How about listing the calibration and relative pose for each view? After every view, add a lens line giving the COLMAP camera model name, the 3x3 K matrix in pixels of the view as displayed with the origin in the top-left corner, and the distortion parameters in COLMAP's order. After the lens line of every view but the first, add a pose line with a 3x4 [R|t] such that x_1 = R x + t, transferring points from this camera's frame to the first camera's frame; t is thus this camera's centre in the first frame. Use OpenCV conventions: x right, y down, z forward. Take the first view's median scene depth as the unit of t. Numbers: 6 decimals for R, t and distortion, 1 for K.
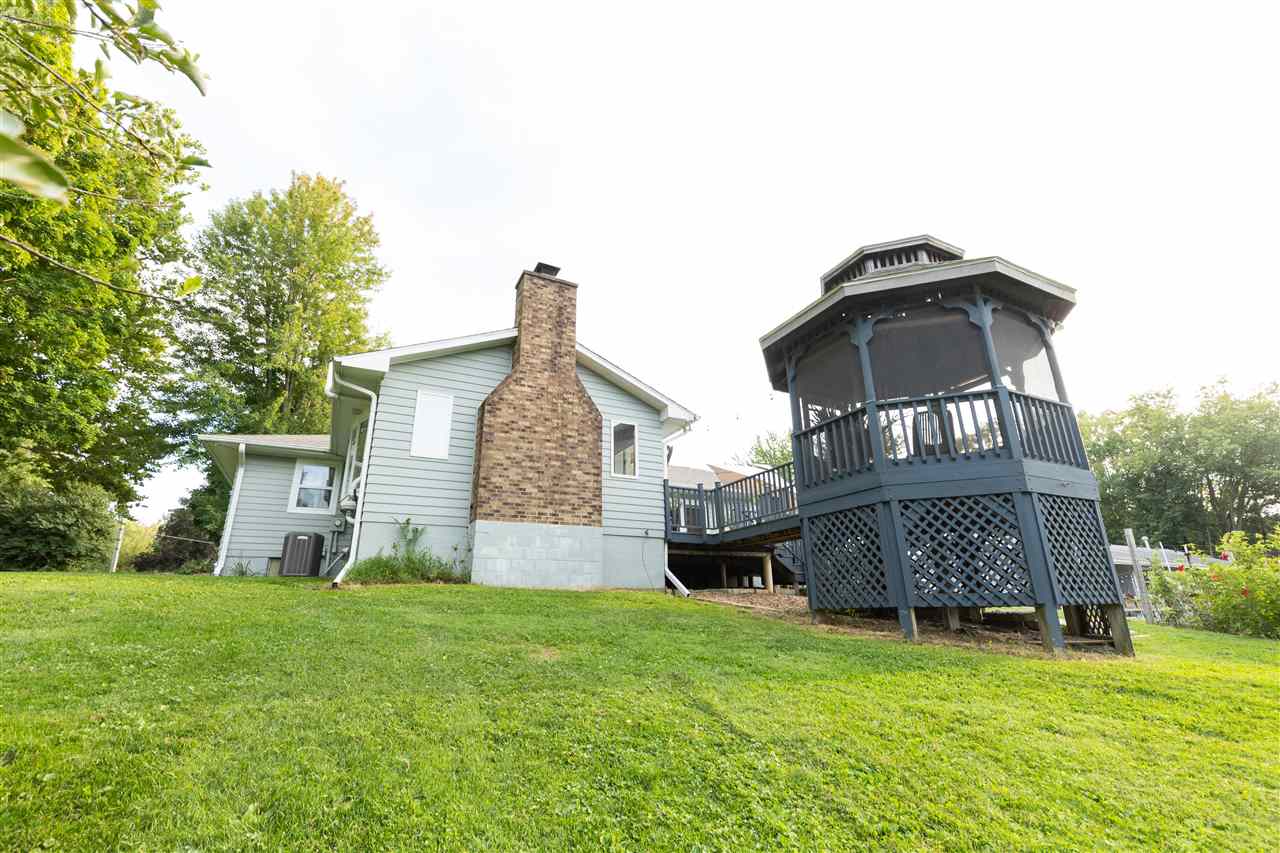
lens RADIAL K [[574.9, 0, 655.6], [0, 574.9, 427.6], [0, 0, 1]] dist [0.007894, -0.000058]
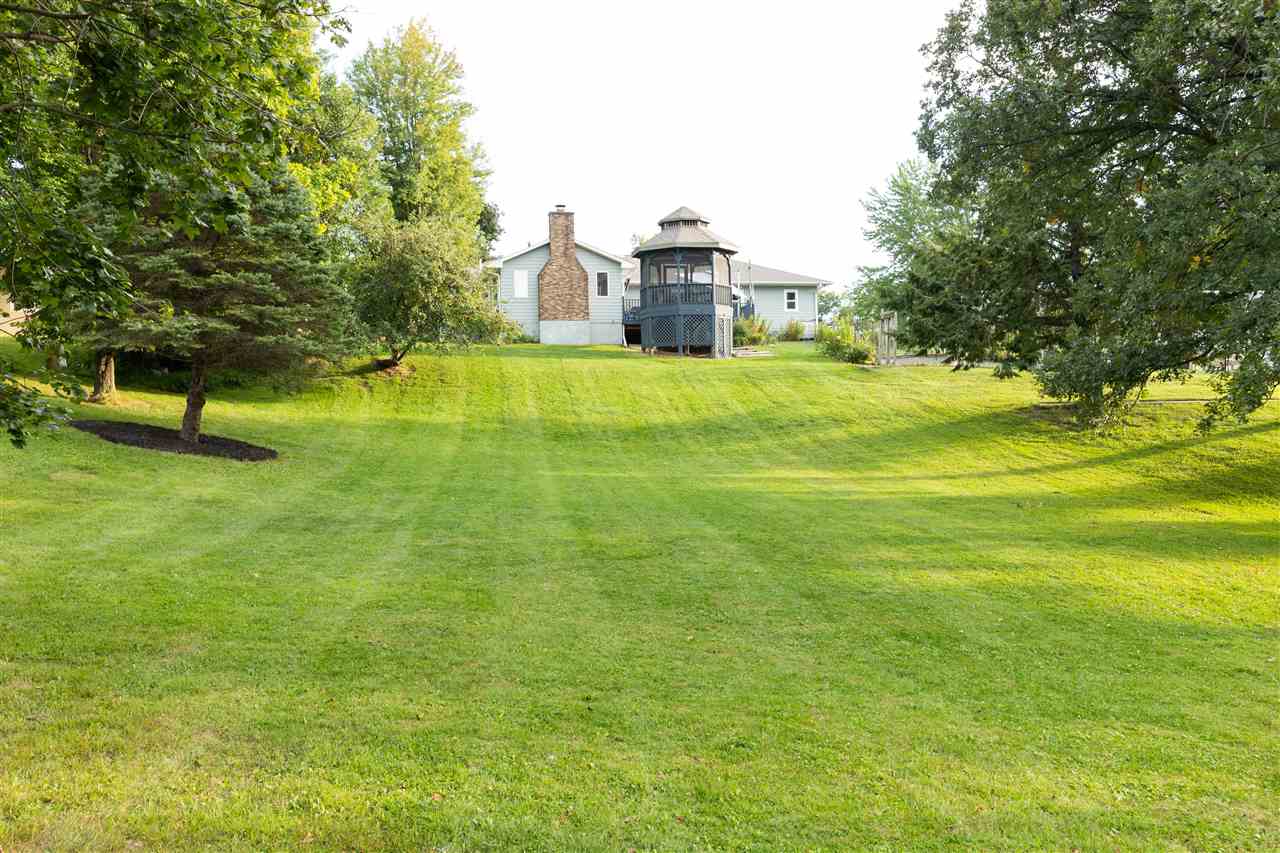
lens RADIAL K [[1045.5, 0, 640.0], [0, 1045.5, 426.5], [0, 0, 1]] dist [-0.000424, 0.000018]
pose [[0.959419, -0.001738, -0.281980, 1.328175], [0.092985, 0.946000, 0.310544, -0.743276], [0.266213, -0.324162, 0.907772, -3.053371]]
